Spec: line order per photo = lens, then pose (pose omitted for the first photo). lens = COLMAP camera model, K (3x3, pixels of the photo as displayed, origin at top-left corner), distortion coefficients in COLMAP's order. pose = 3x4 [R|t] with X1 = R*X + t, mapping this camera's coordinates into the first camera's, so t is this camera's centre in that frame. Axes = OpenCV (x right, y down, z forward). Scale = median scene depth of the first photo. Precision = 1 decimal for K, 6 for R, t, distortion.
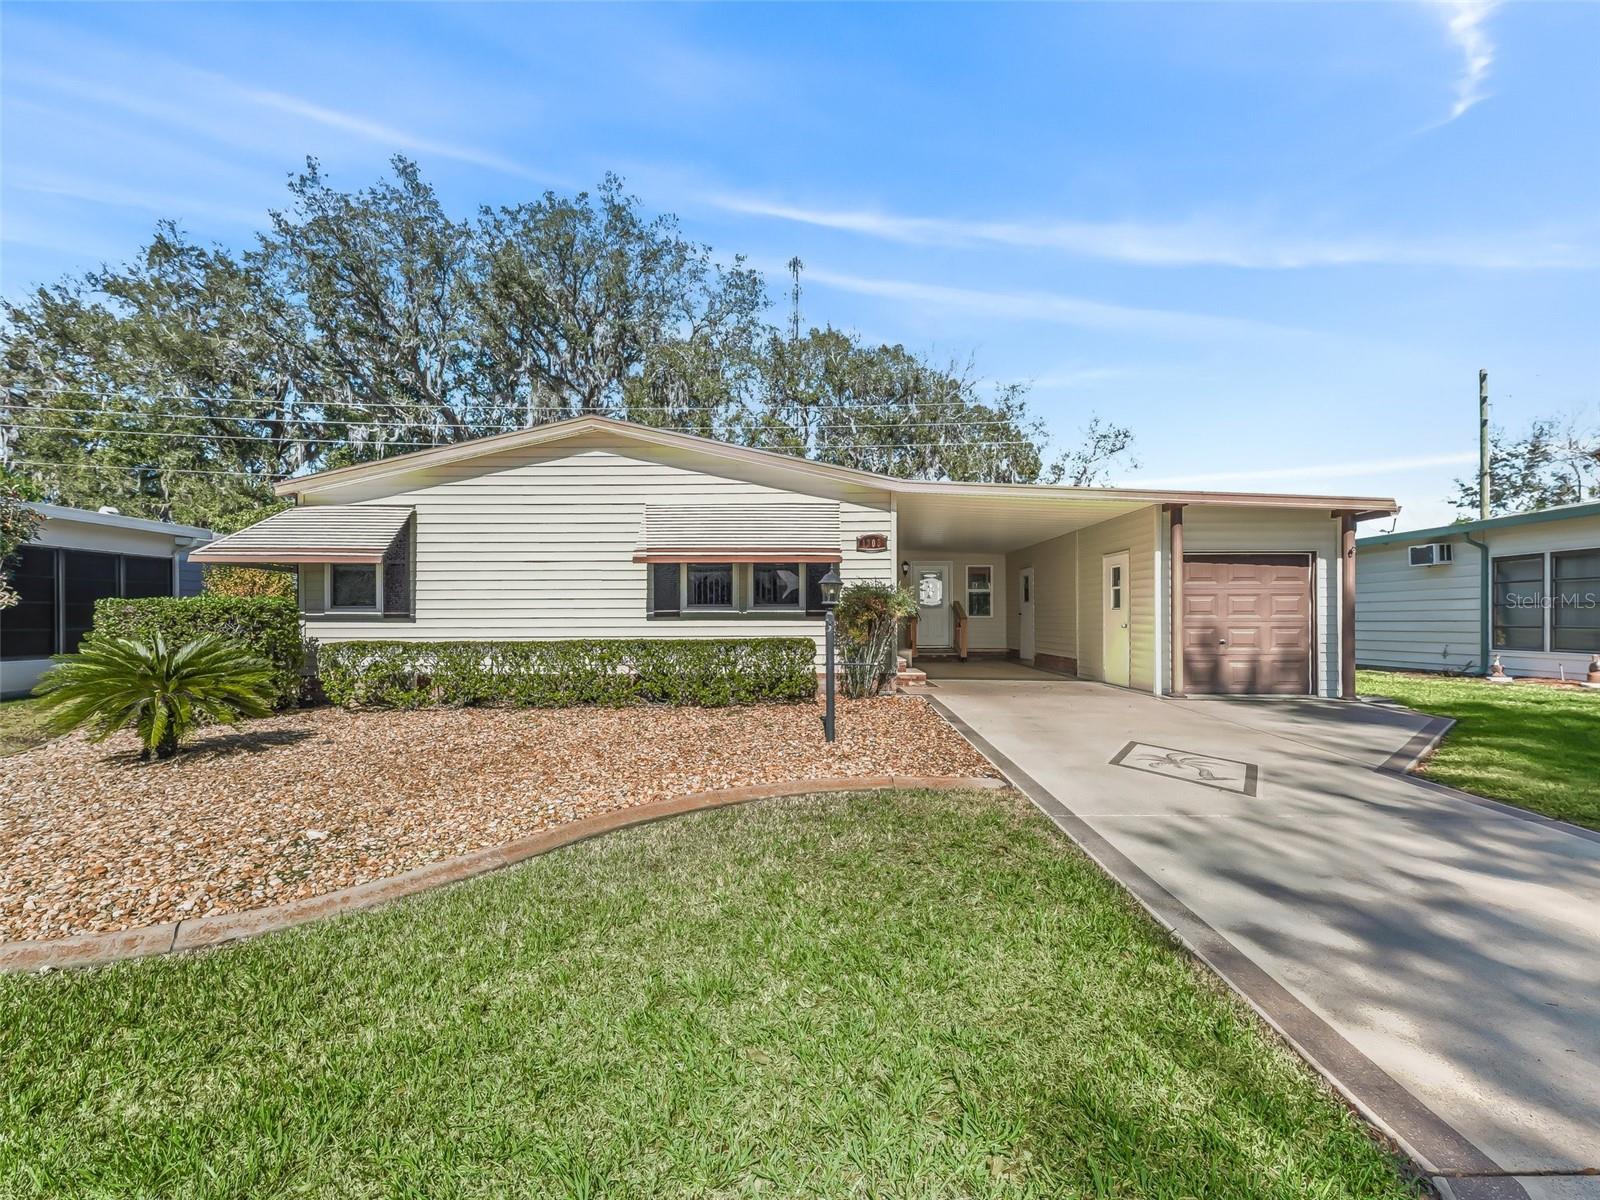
lens RADIAL K [[688.5, 0, 800.7], [0, 688.5, 611.8], [0, 0, 1]] dist [0.008990, -0.000655]
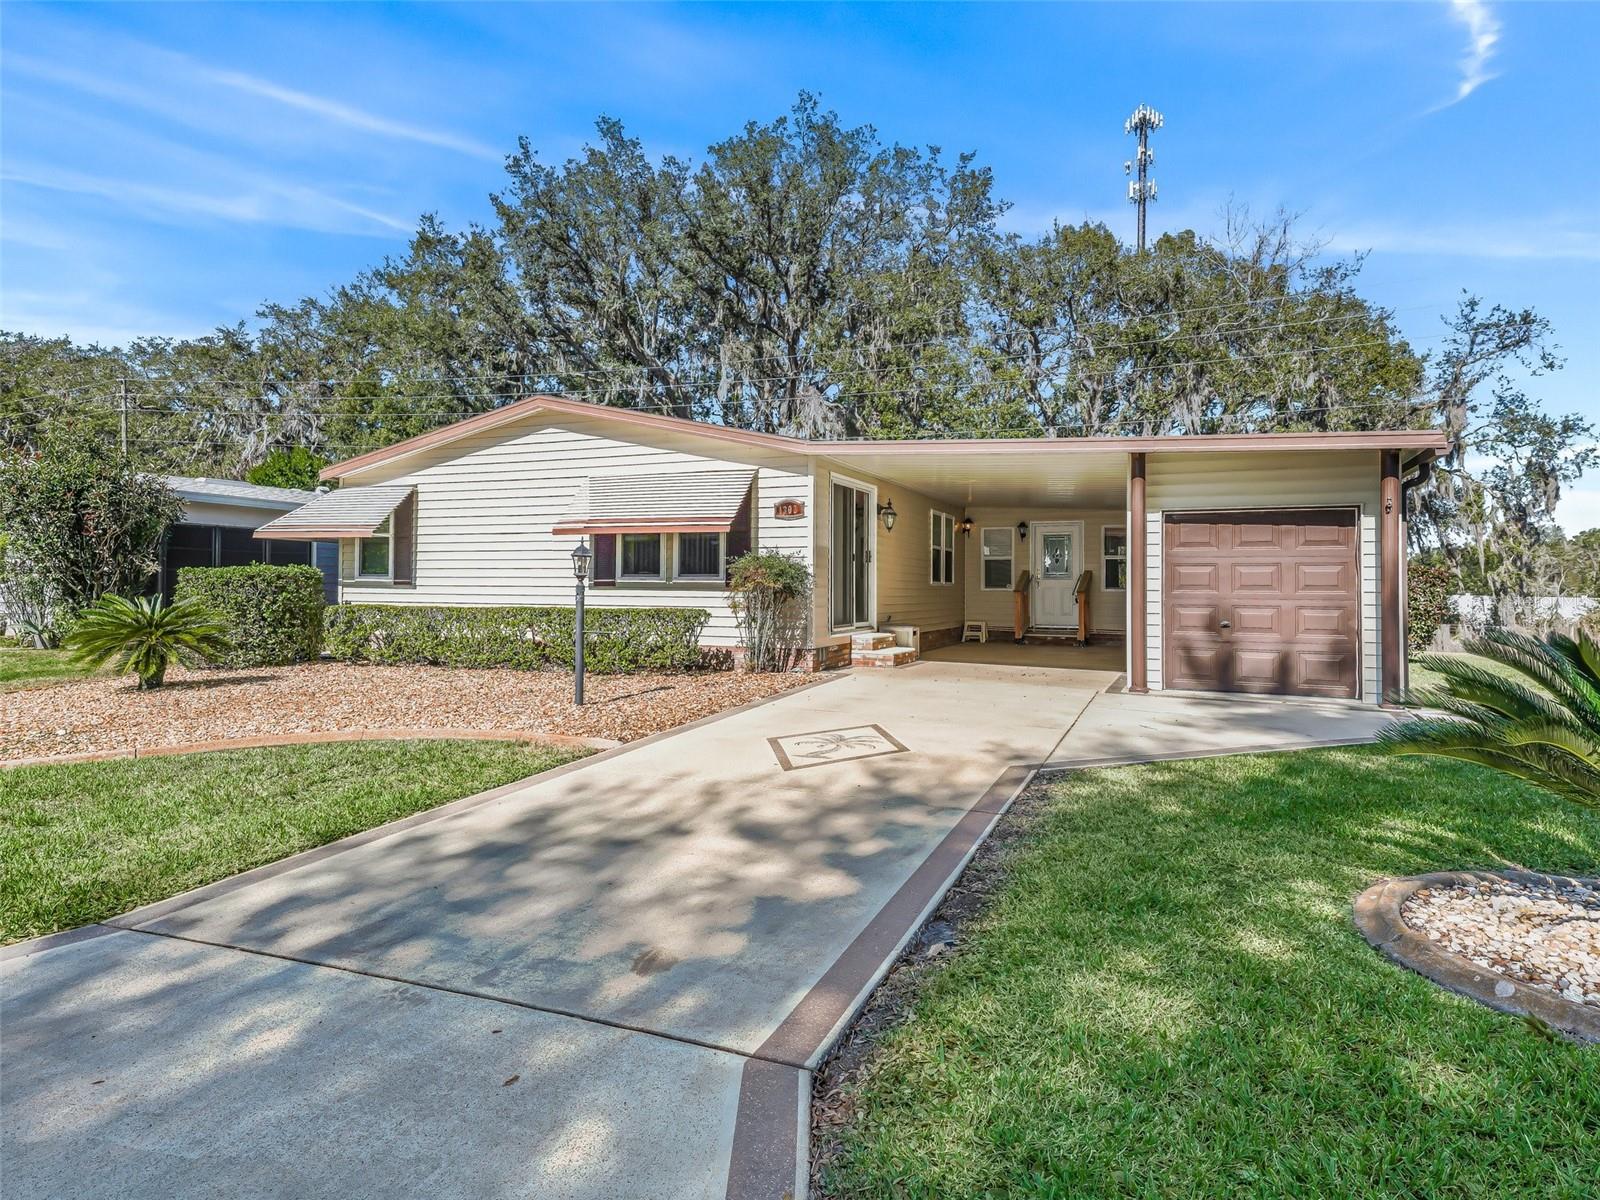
lens RADIAL K [[826.1, 0, 794.2], [0, 826.1, 567.1], [0, 0, 1]] dist [0.038305, 0.000394]
pose [[0.937182, 0.000999, -0.348838, 0.487272], [-0.007086, 0.999844, -0.016173, -0.002723], [0.348768, 0.017629, 0.937043, -0.051947]]
